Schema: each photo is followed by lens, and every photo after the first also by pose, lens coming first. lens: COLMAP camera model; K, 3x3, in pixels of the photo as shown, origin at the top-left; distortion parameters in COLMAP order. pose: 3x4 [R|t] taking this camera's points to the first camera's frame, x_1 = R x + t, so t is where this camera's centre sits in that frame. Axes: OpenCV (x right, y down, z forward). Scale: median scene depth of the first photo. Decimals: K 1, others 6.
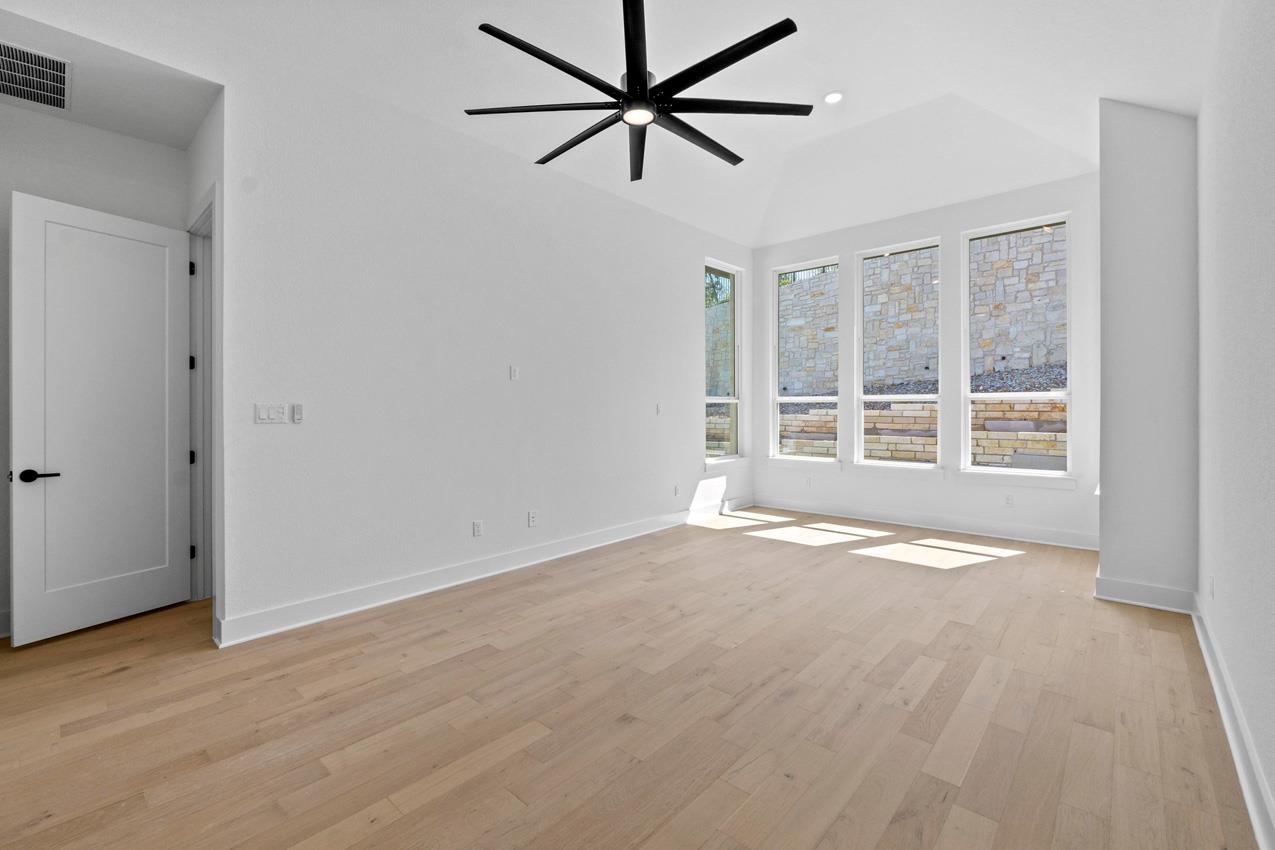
lens RADIAL K [[547.6, 0, 631.2], [0, 547.6, 411.3], [0, 0, 1]] dist [-0.005055, -0.000498]
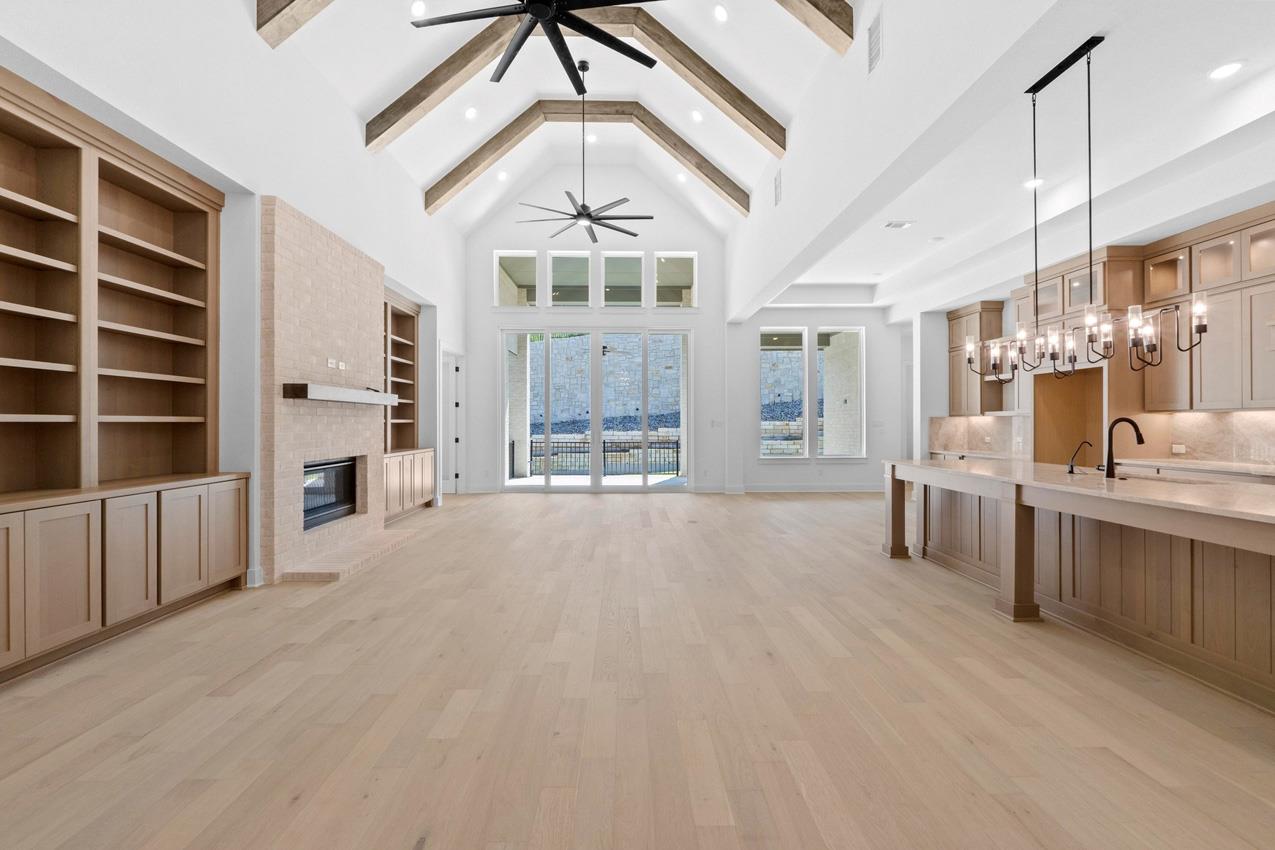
lens RADIAL K [[541.3, 0, 633.3], [0, 541.3, 421.7], [0, 0, 1]] dist [-0.003987, -0.000426]
pose [[0.724451, 0.008170, 0.689278, -0.803910], [0.001754, 0.999905, -0.013696, 0.008037], [-0.689324, 0.011131, 0.724367, 0.081820]]
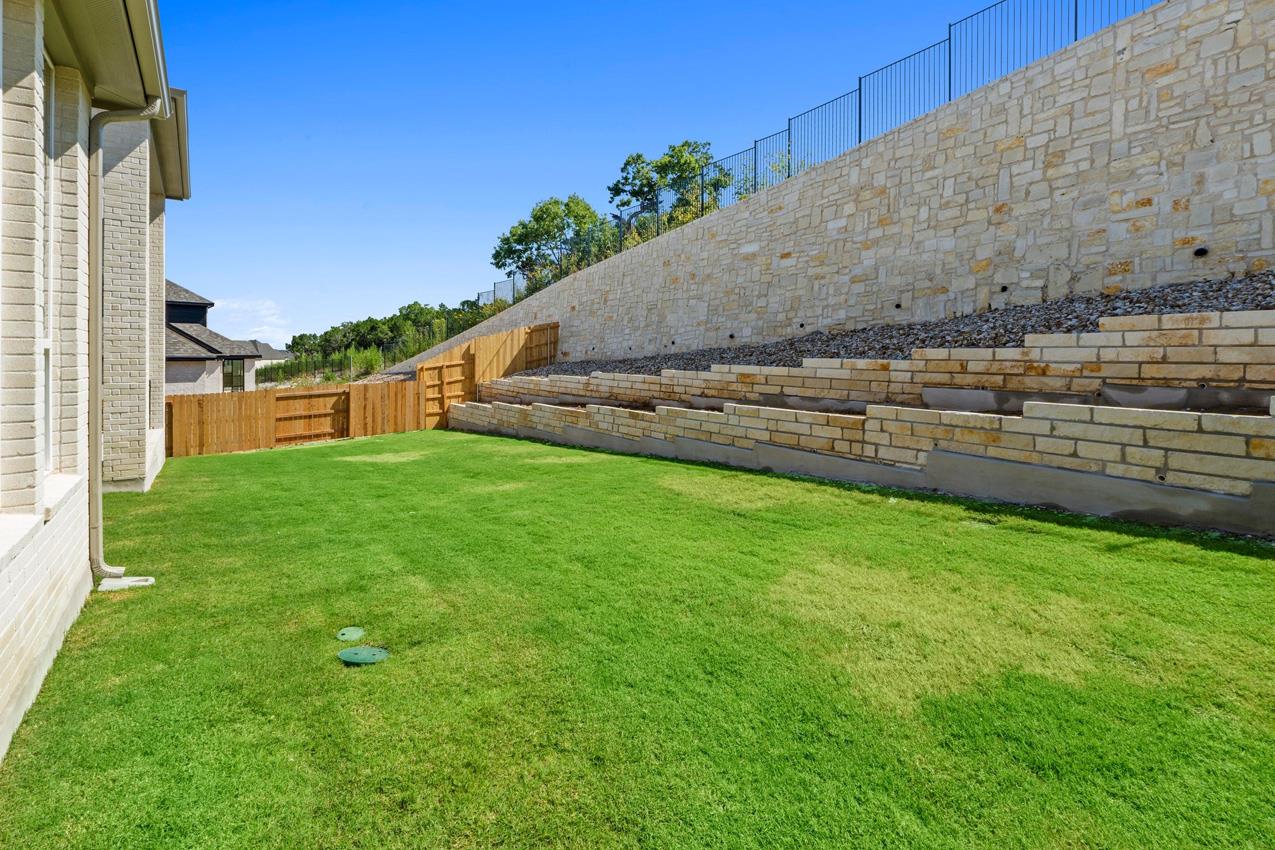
lens RADIAL K [[562.8, 0, 630.9], [0, 562.8, 362.0], [0, 0, 1]] dist [-0.002450, -0.000446]
pose [[0.984803, 0.015401, -0.172989, 0.358917], [-0.015432, 0.999880, 0.001162, -0.005798], [0.172986, 0.001525, 0.984923, 0.272634]]
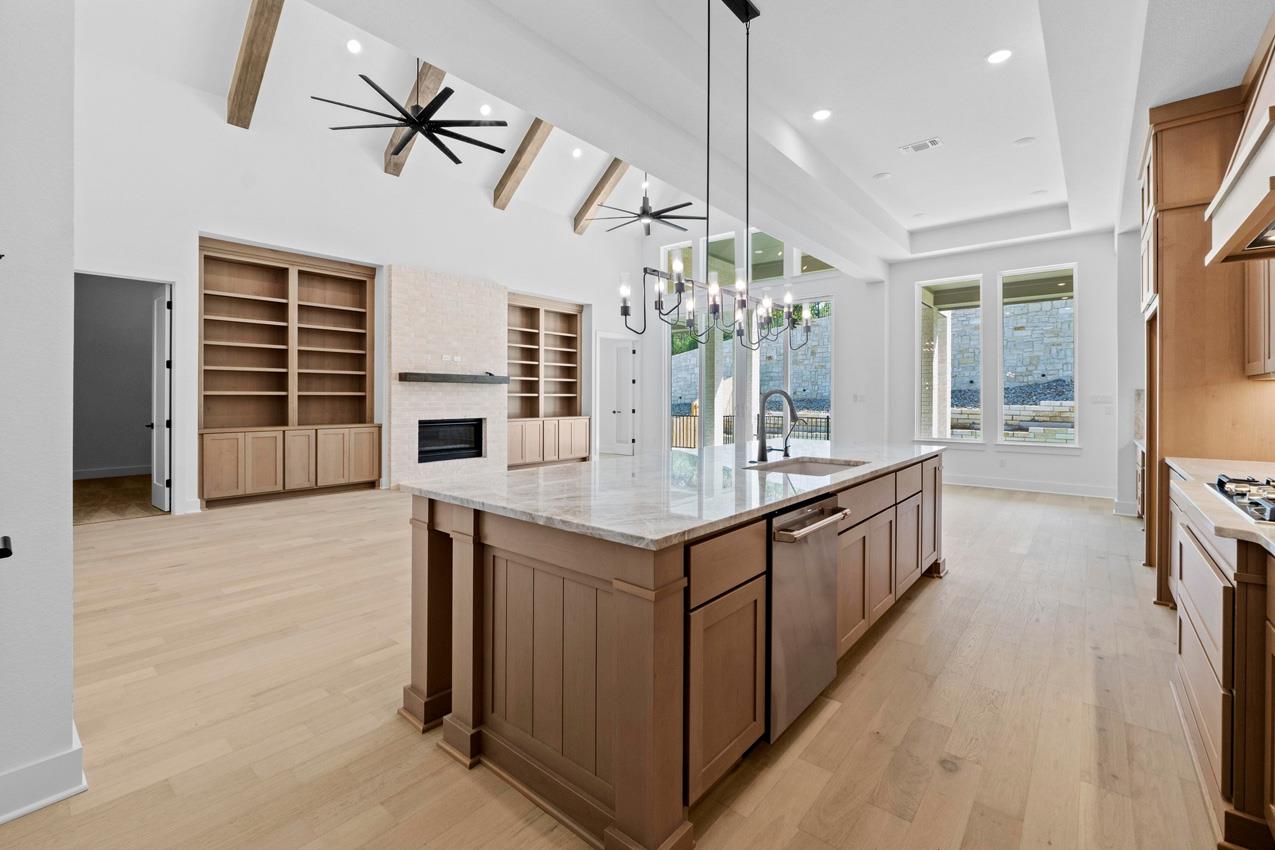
lens RADIAL K [[548.2, 0, 635.4], [0, 548.2, 398.6], [0, 0, 1]] dist [-0.004830, -0.000534]
pose [[0.998879, 0.009863, 0.046295, -0.566534], [-0.009531, 0.999927, -0.007389, 0.008577], [-0.046365, 0.006939, 0.998900, -0.076832]]
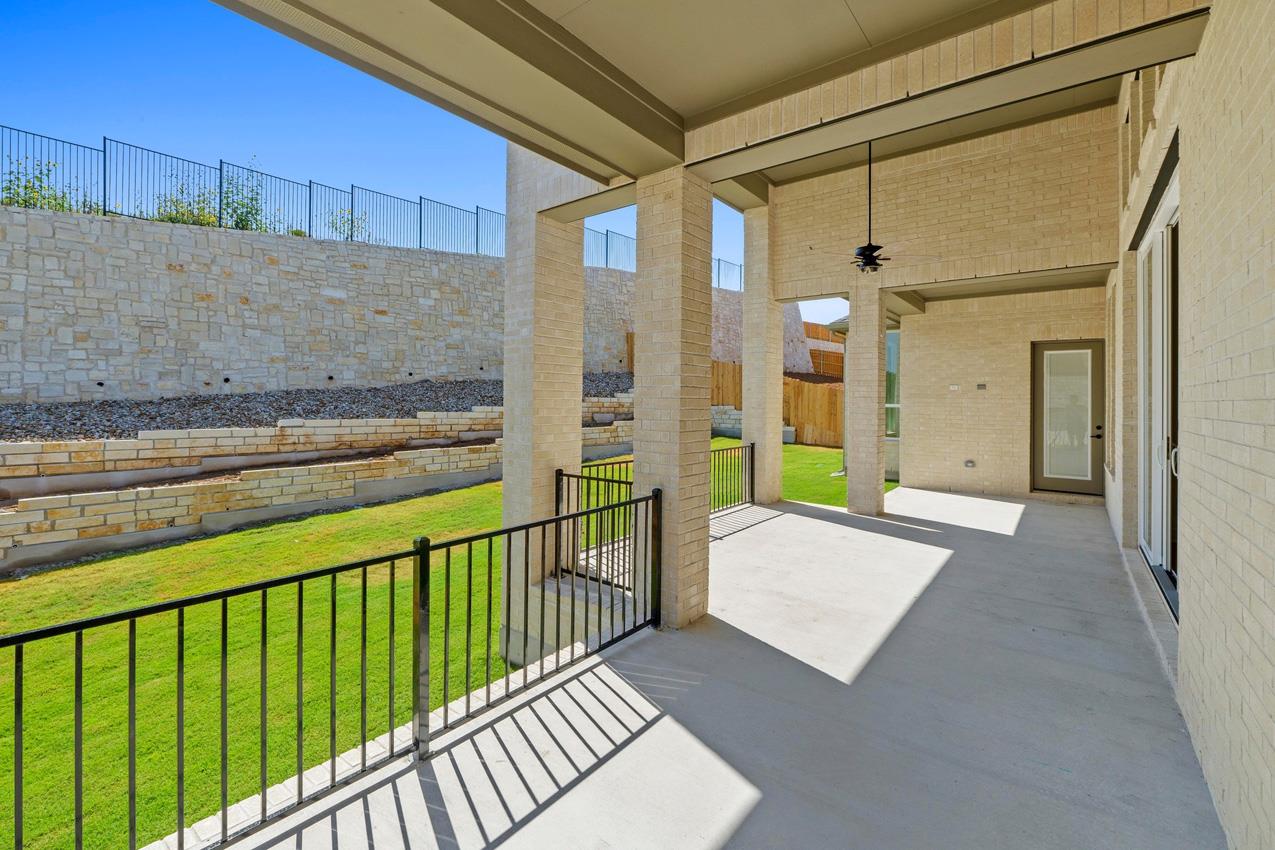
lens RADIAL K [[548.2, 0, 635.4], [0, 548.2, 398.6], [0, 0, 1]] dist [-0.004830, -0.000534]
pose [[-0.071180, 0.007759, 0.997433, -0.650123], [-0.002306, 0.999966, -0.007943, -0.009641], [-0.997461, -0.002865, -0.071159, 0.815842]]
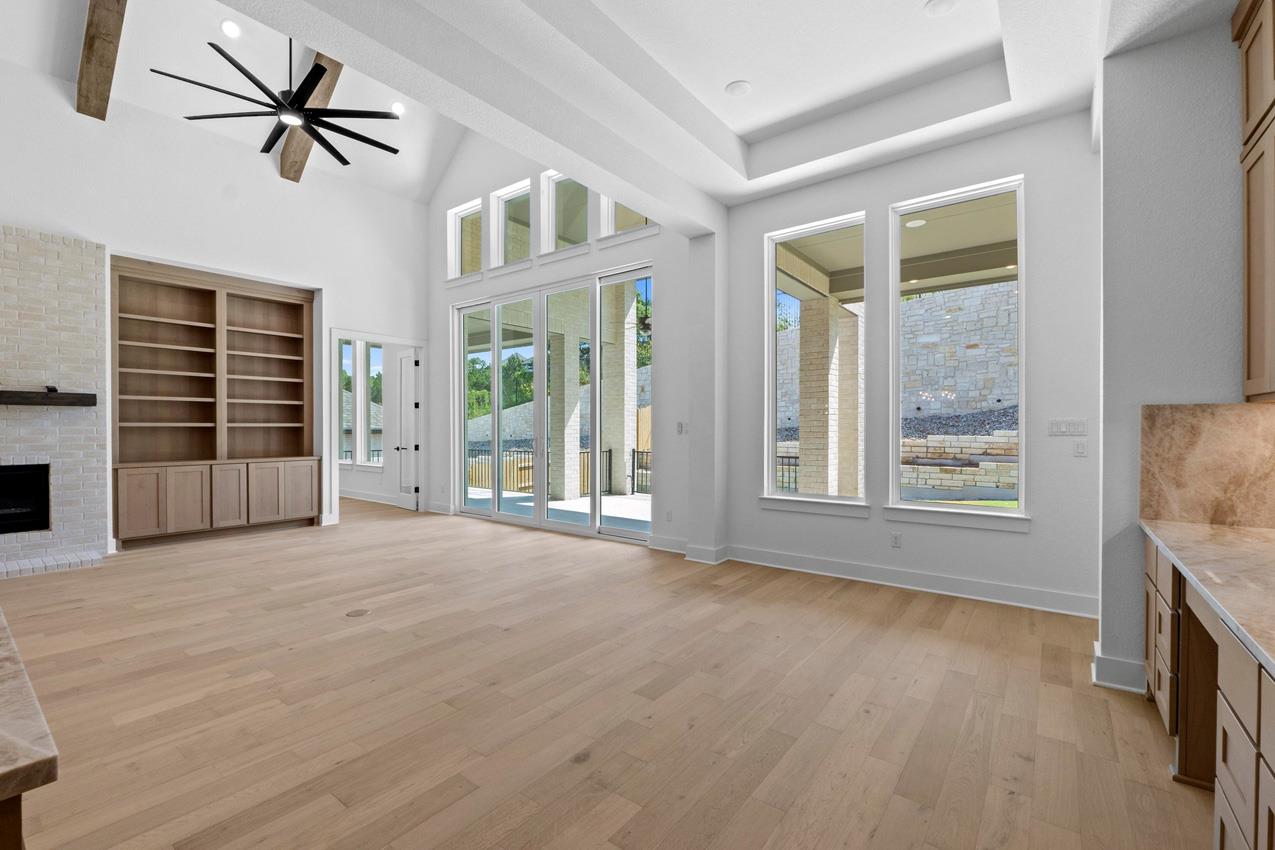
lens RADIAL K [[551.1, 0, 627.3], [0, 551.1, 432.1], [0, 0, 1]] dist [-0.010313, -0.000327]
pose [[0.996775, 0.005858, 0.080037, -0.382057], [-0.005711, 0.999982, -0.002067, 0.005422], [-0.080048, 0.001603, 0.996790, 0.121986]]
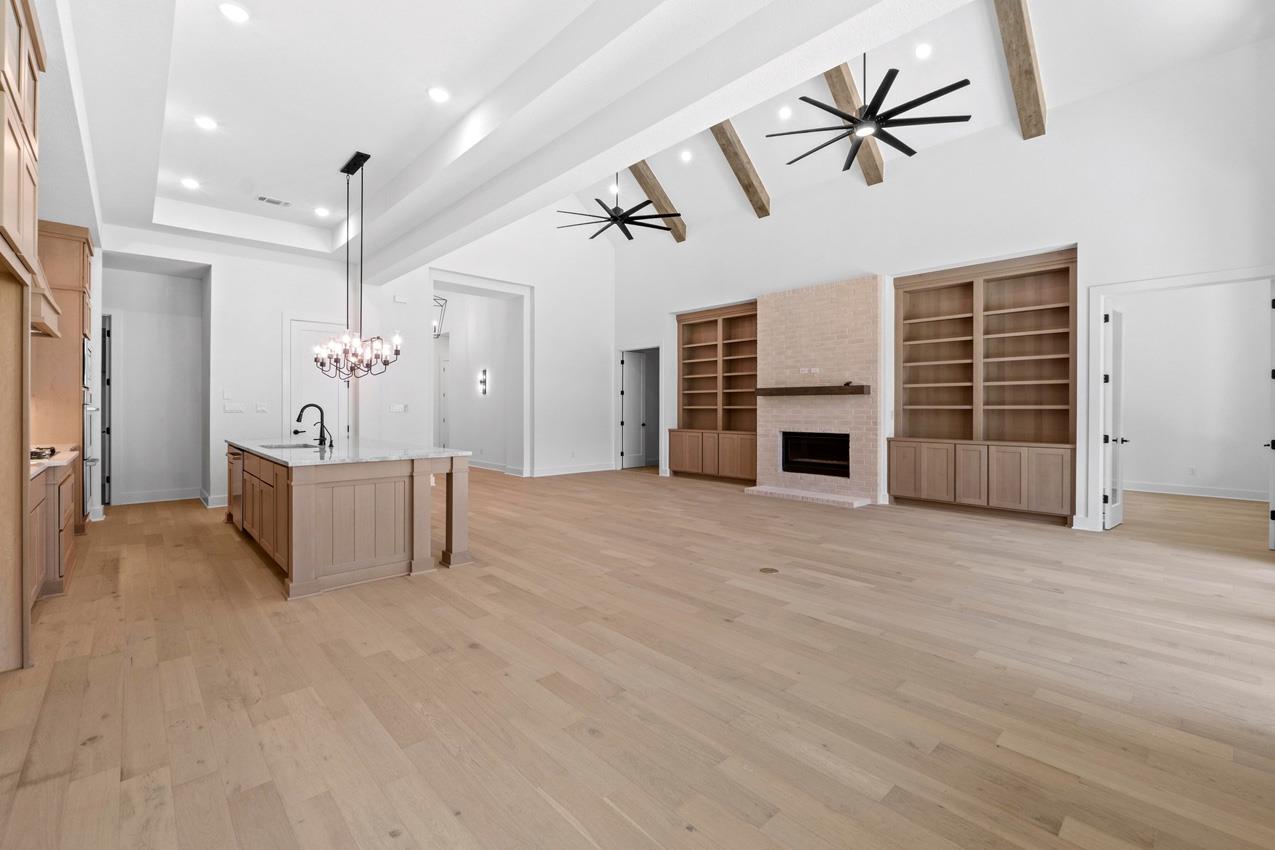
lens RADIAL K [[545.1, 0, 636.7], [0, 545.1, 409.3], [0, 0, 1]] dist [-0.005596, -0.000613]
pose [[-0.078904, 0.007468, -0.996854, -0.210432], [-0.011899, 0.999894, 0.008432, 0.002245], [0.996811, 0.012527, -0.078807, 0.316311]]
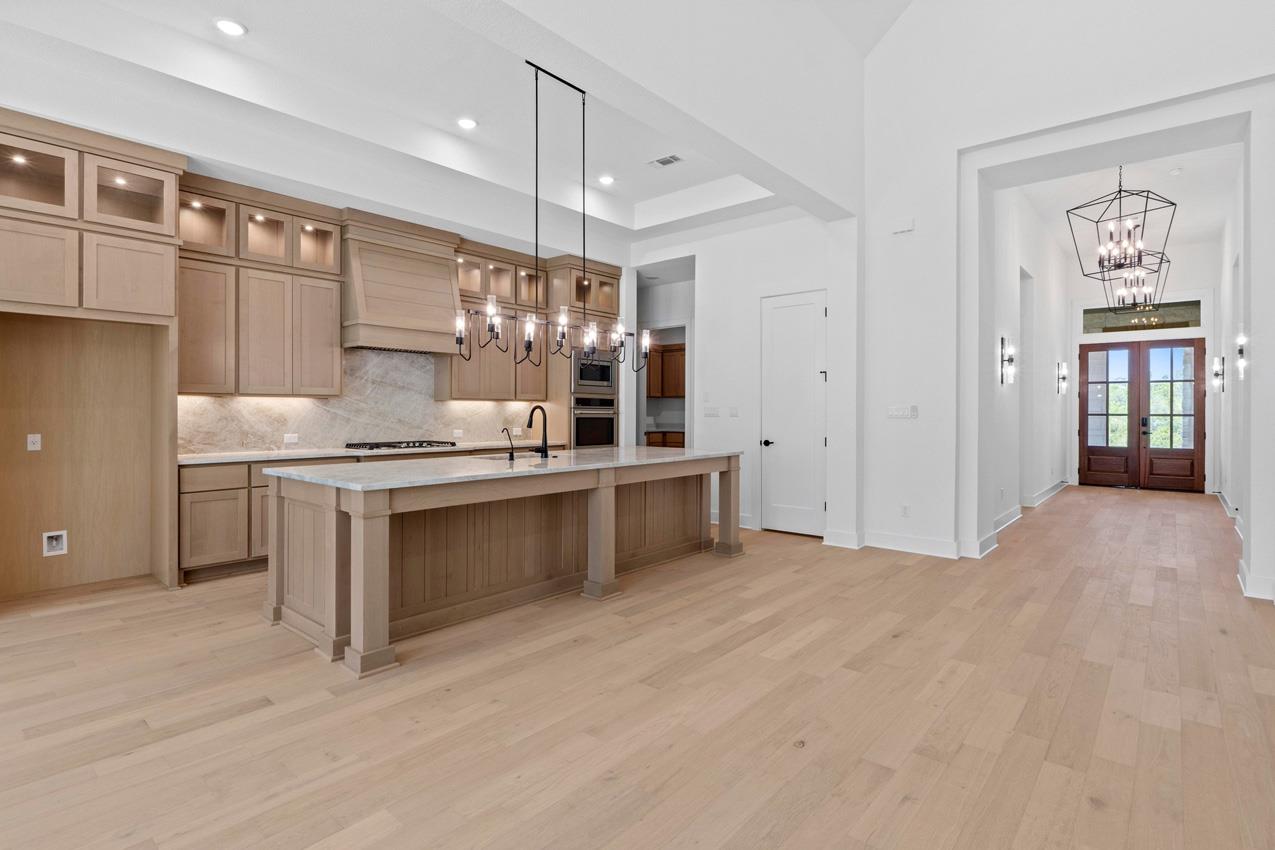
lens RADIAL K [[623.0, 0, 634.2], [0, 623.0, 408.8], [0, 0, 1]] dist [-0.005227, -0.000226]
pose [[-0.999615, 0.003666, -0.027507, -0.548033], [0.003482, 0.999971, 0.006729, 0.003701], [0.027531, 0.006630, -0.999599, 0.395295]]
